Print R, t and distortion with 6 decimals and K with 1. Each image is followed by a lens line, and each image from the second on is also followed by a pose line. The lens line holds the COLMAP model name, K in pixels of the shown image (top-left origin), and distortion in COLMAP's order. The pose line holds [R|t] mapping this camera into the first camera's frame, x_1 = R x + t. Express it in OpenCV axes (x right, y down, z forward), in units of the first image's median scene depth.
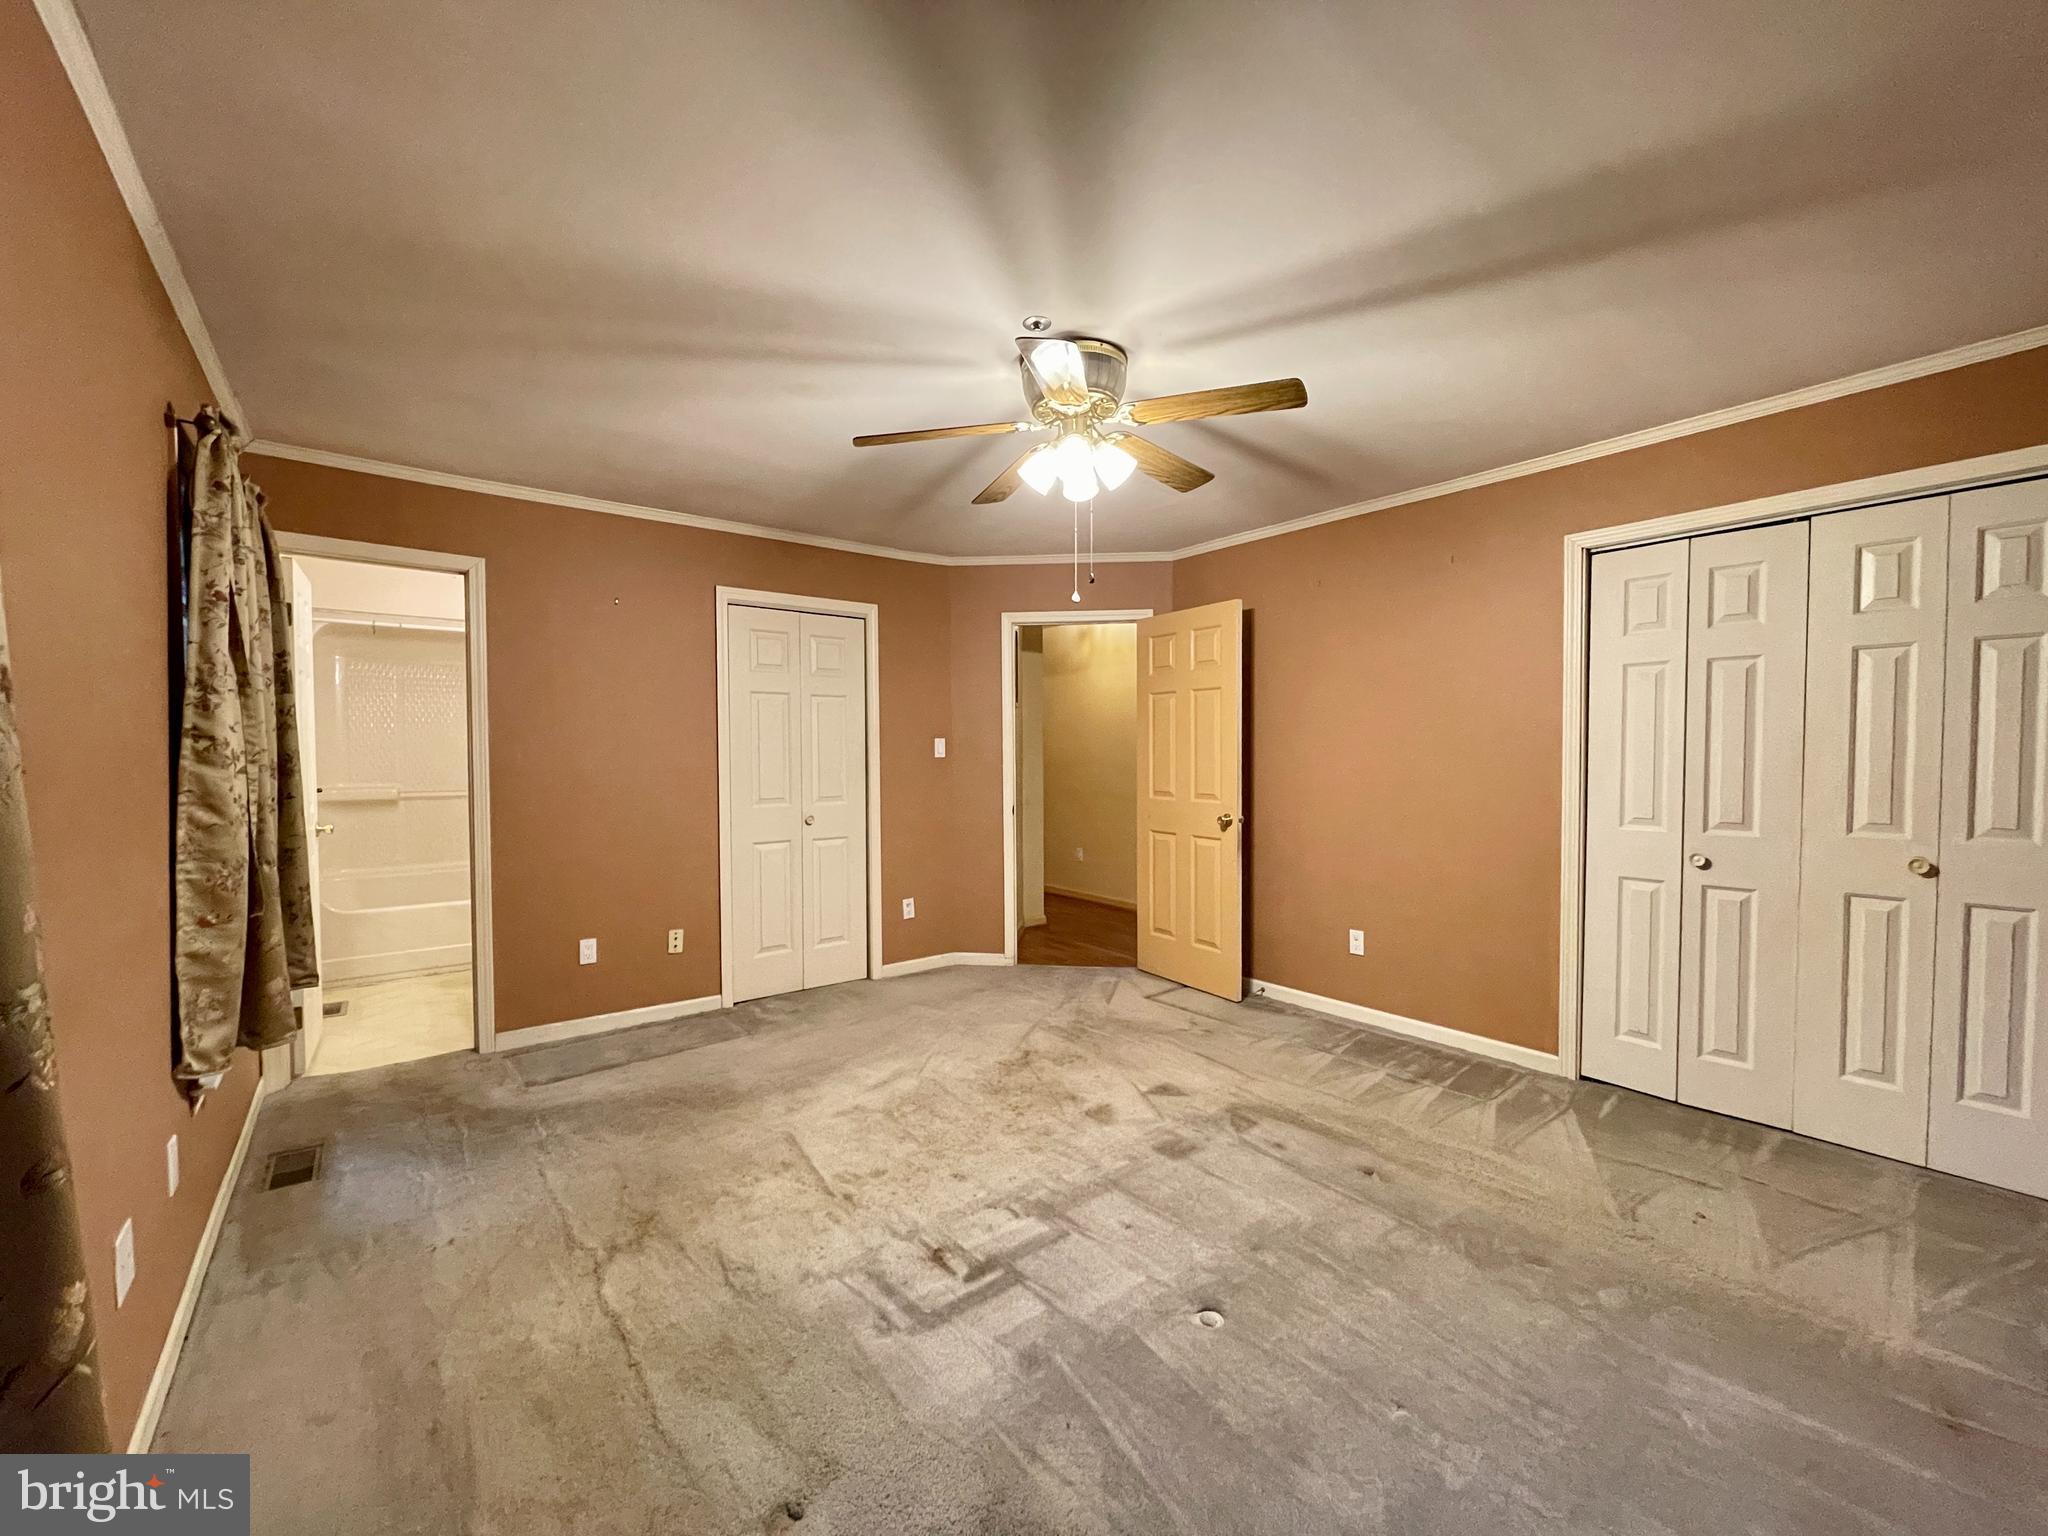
lens RADIAL K [[826.1, 0, 1027.0], [0, 826.1, 774.7], [0, 0, 1]] dist [-0.004432, 0.001361]
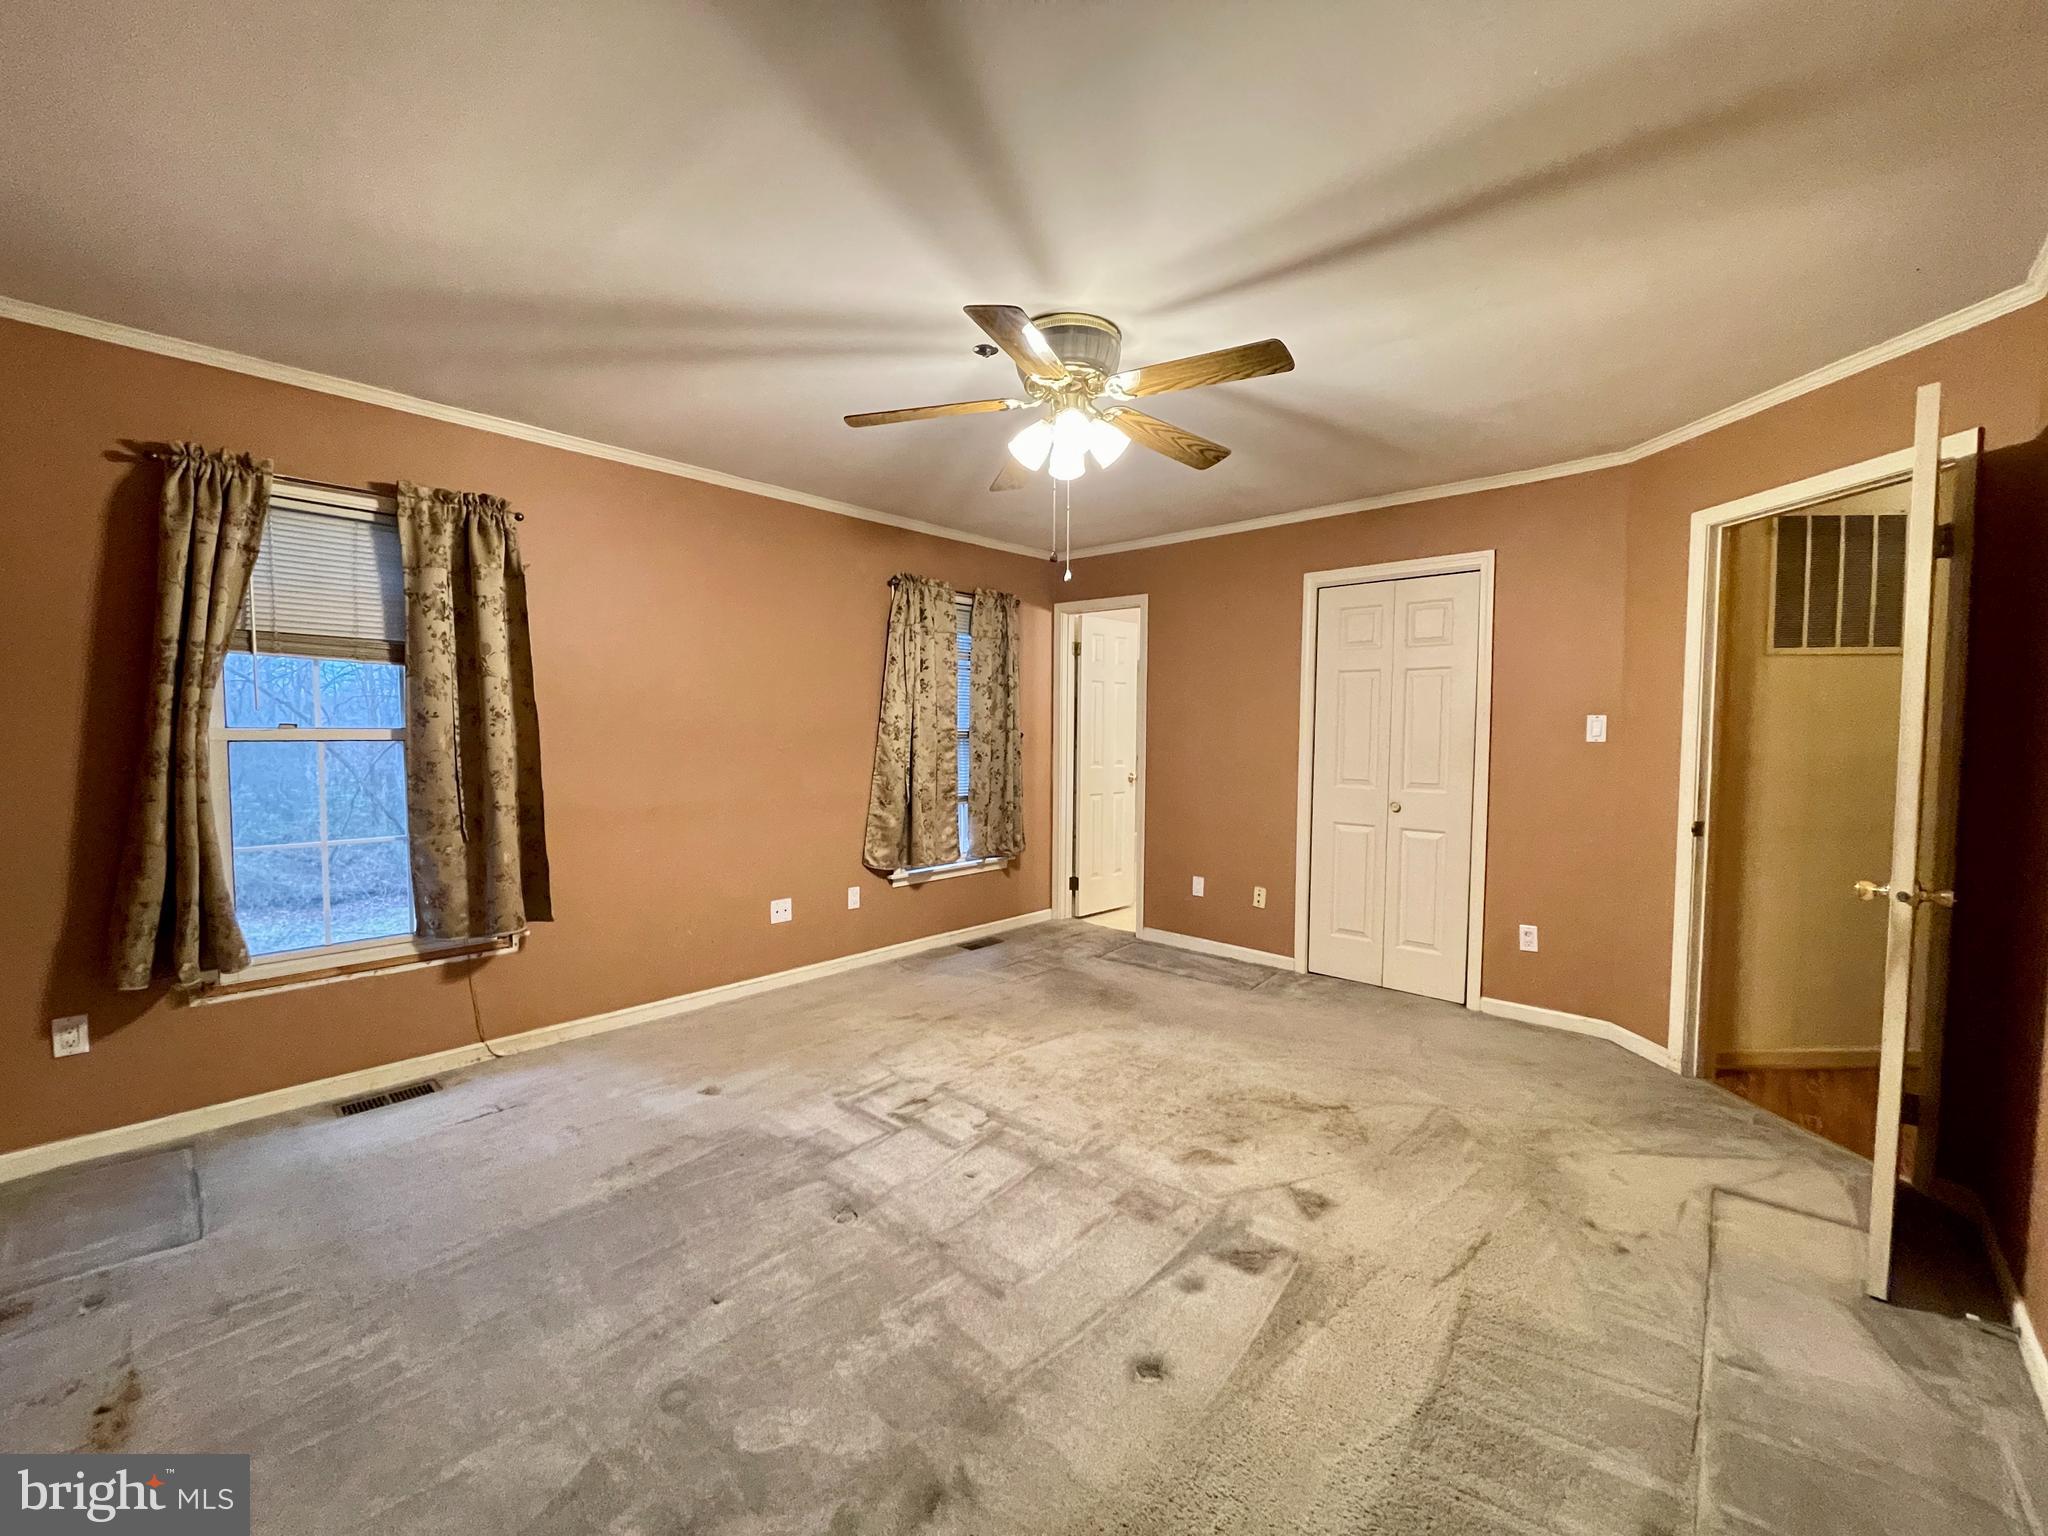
lens RADIAL K [[826.1, 0, 1011.0], [0, 826.1, 778.6], [0, 0, 1]] dist [-0.004432, 0.001361]
pose [[0.148526, 0.061850, -0.986973, 0.794173], [-0.034191, 0.997767, 0.057381, -0.019585], [0.988317, 0.025223, 0.150309, 0.605416]]
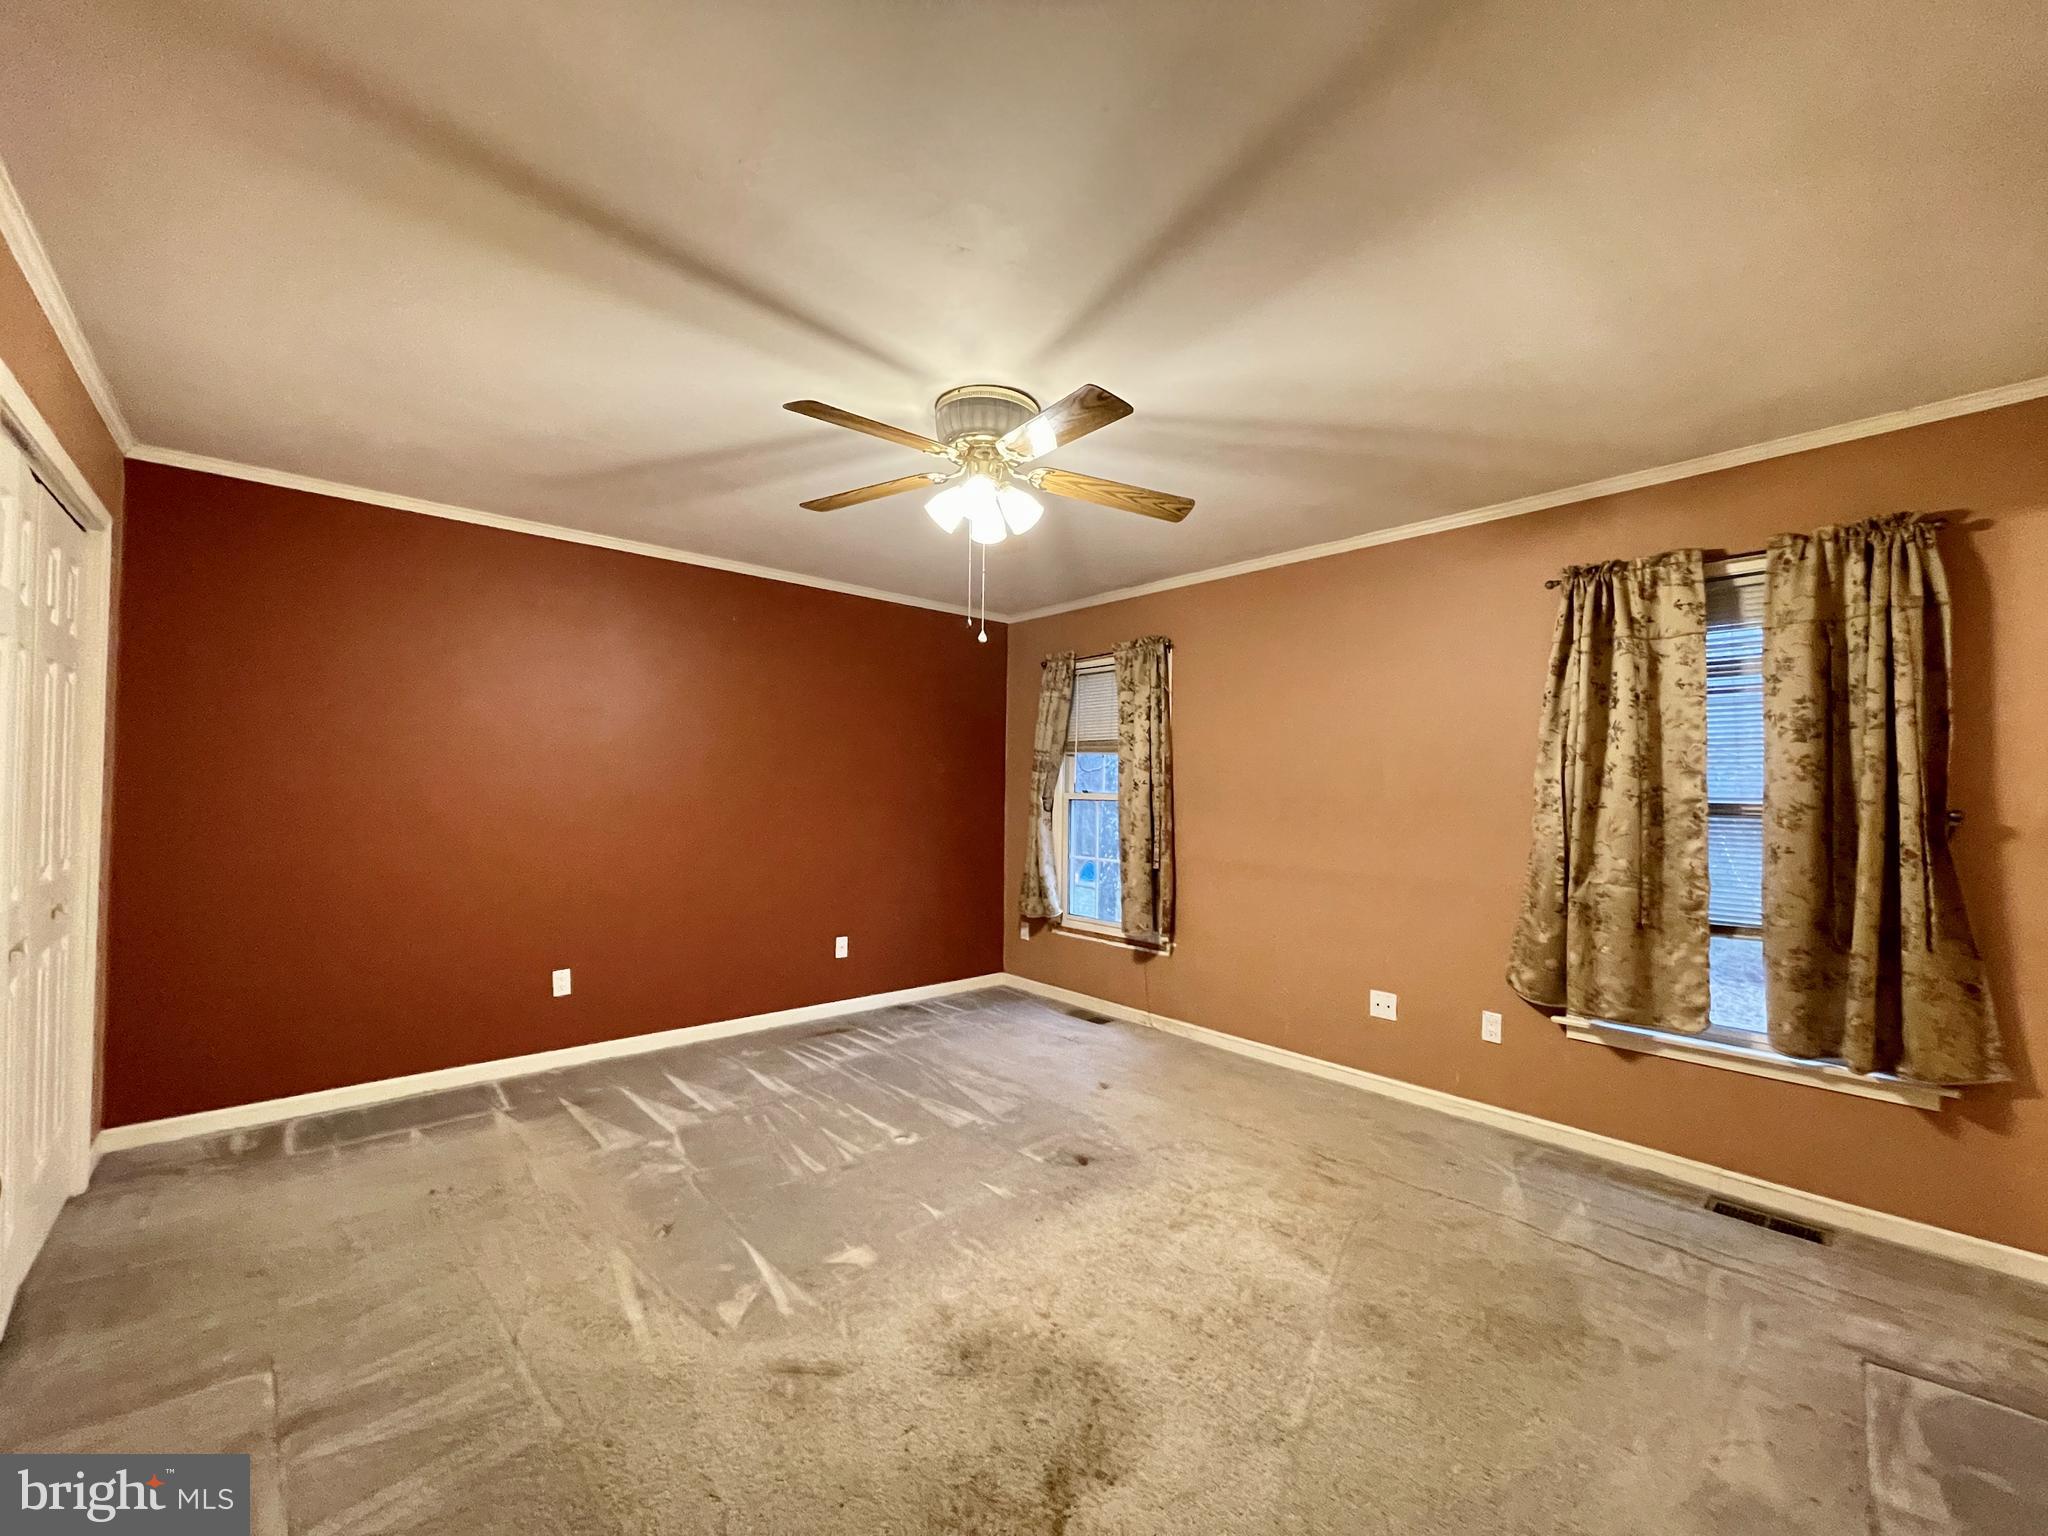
lens RADIAL K [[826.1, 0, 1020.5], [0, 826.1, 772.8], [0, 0, 1]] dist [-0.004432, 0.001361]
pose [[-0.998980, -0.014750, -0.042667, 0.042173], [-0.014889, 0.999885, 0.002944, -0.039143], [0.042618, 0.003577, -0.999085, 1.532308]]
